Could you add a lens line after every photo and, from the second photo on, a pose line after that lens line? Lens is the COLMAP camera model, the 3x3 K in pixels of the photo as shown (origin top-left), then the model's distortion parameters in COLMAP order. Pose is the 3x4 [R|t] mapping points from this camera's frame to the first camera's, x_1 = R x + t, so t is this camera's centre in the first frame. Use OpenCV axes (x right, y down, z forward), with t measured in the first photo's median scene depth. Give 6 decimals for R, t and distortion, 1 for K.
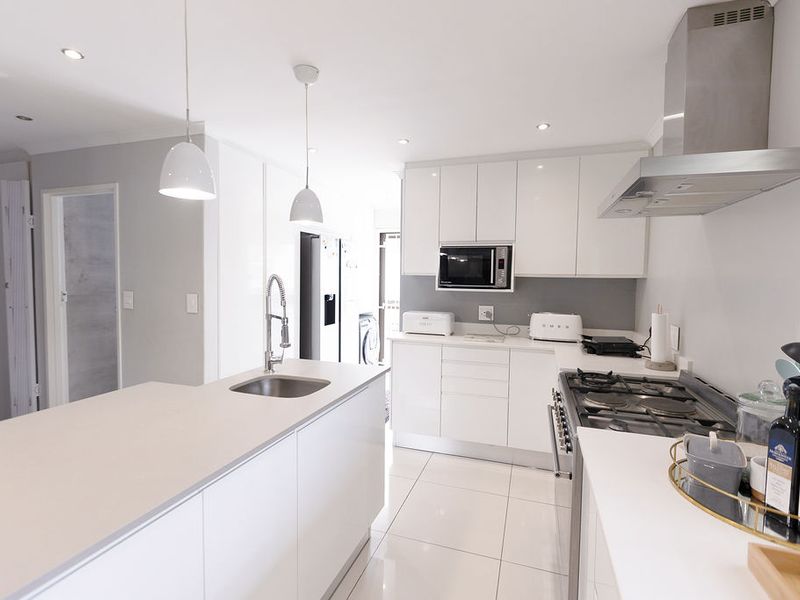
lens RADIAL K [[397.5, 0, 399.7], [0, 397.5, 294.9], [0, 0, 1]] dist [-0.002379, -0.000541]
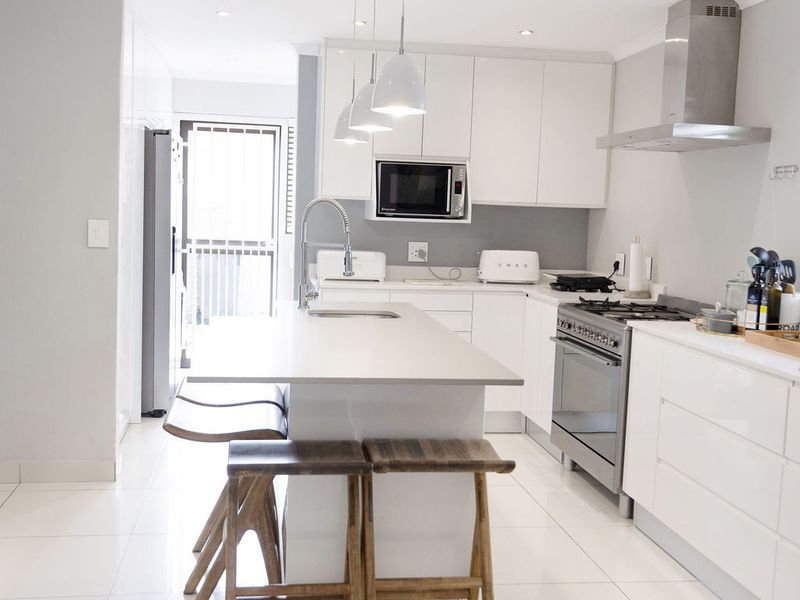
lens RADIAL K [[900.1, 0, 400.0], [0, 900.1, 300.0], [0, 0, 1]] dist [-0.000165, -0.018309]
pose [[0.887612, -0.029019, 0.459677, -0.669877], [-0.001598, 0.997813, 0.066076, 0.027479], [-0.460589, -0.059384, 0.885625, -0.544525]]
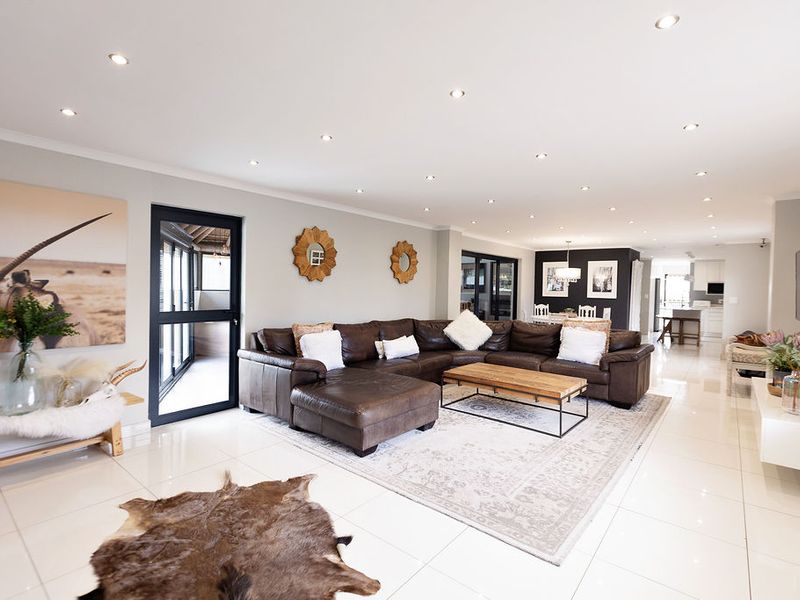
lens RADIAL K [[399.1, 0, 400.8], [0, 399.1, 297.0], [0, 0, 1]] dist [0.004409, -0.001211]
pose [[0.934354, 0.013509, -0.356090, -1.322847], [-0.024389, 0.999362, -0.026082, 0.188290], [0.355511, 0.033054, 0.934088, -3.725550]]
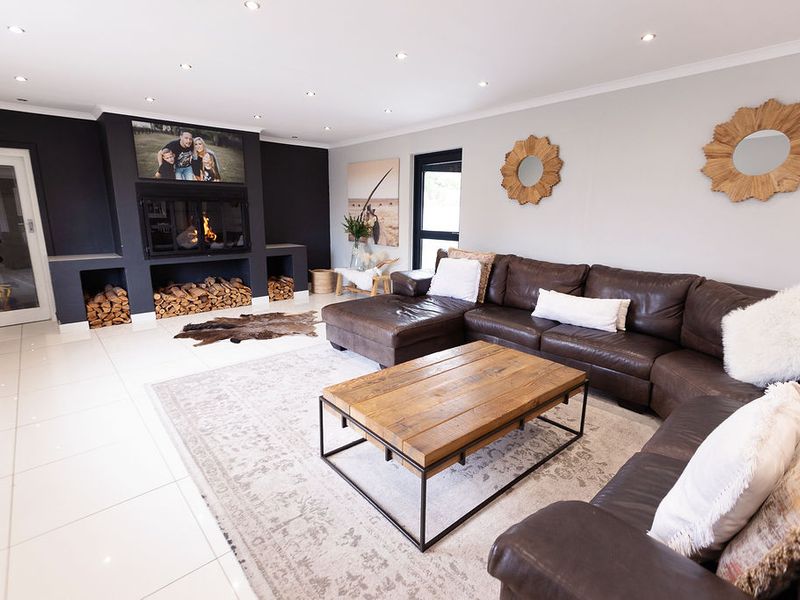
lens RADIAL K [[399.1, 0, 400.8], [0, 399.1, 297.0], [0, 0, 1]] dist [0.004409, -0.001211]
pose [[-0.489784, 0.173621, -0.854381, -0.819989], [-0.051671, 0.972467, 0.227239, 0.112261], [0.870311, 0.155445, -0.467328, -2.085538]]
